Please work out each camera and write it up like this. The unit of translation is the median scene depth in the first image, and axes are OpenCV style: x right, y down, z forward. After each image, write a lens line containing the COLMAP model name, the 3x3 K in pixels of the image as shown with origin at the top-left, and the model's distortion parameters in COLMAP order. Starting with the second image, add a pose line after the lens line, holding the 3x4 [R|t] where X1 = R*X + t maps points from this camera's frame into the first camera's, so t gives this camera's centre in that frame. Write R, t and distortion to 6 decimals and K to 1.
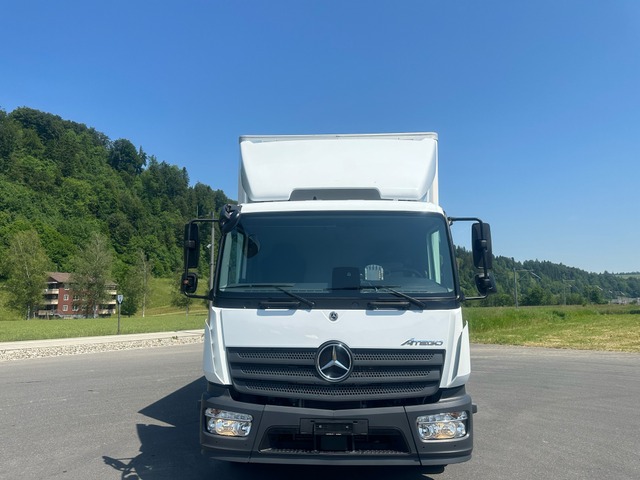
lens RADIAL K [[447.7, 0, 320.0], [0, 447.7, 240.0], [0, 0, 1]] dist [0.092324, -0.119477]
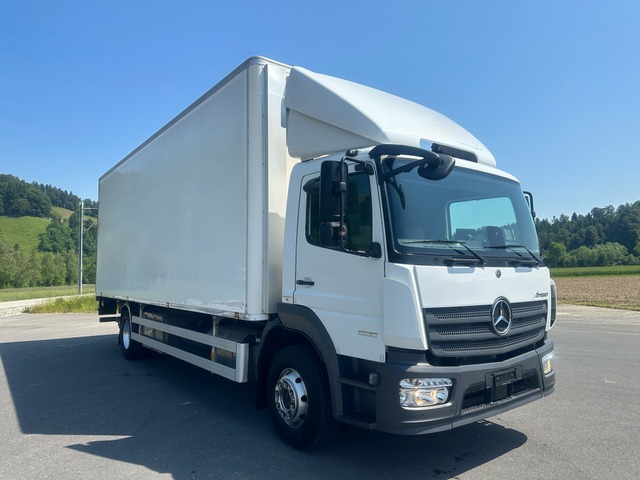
lens RADIAL K [[447.7, 0, 320.0], [0, 447.7, 240.0], [0, 0, 1]] dist [0.092324, -0.119477]
pose [[0.747362, 0.045850, 0.662833, -0.957185], [-0.103398, 0.993488, 0.047861, 0.085330], [-0.656322, -0.104305, 0.747236, 0.498738]]
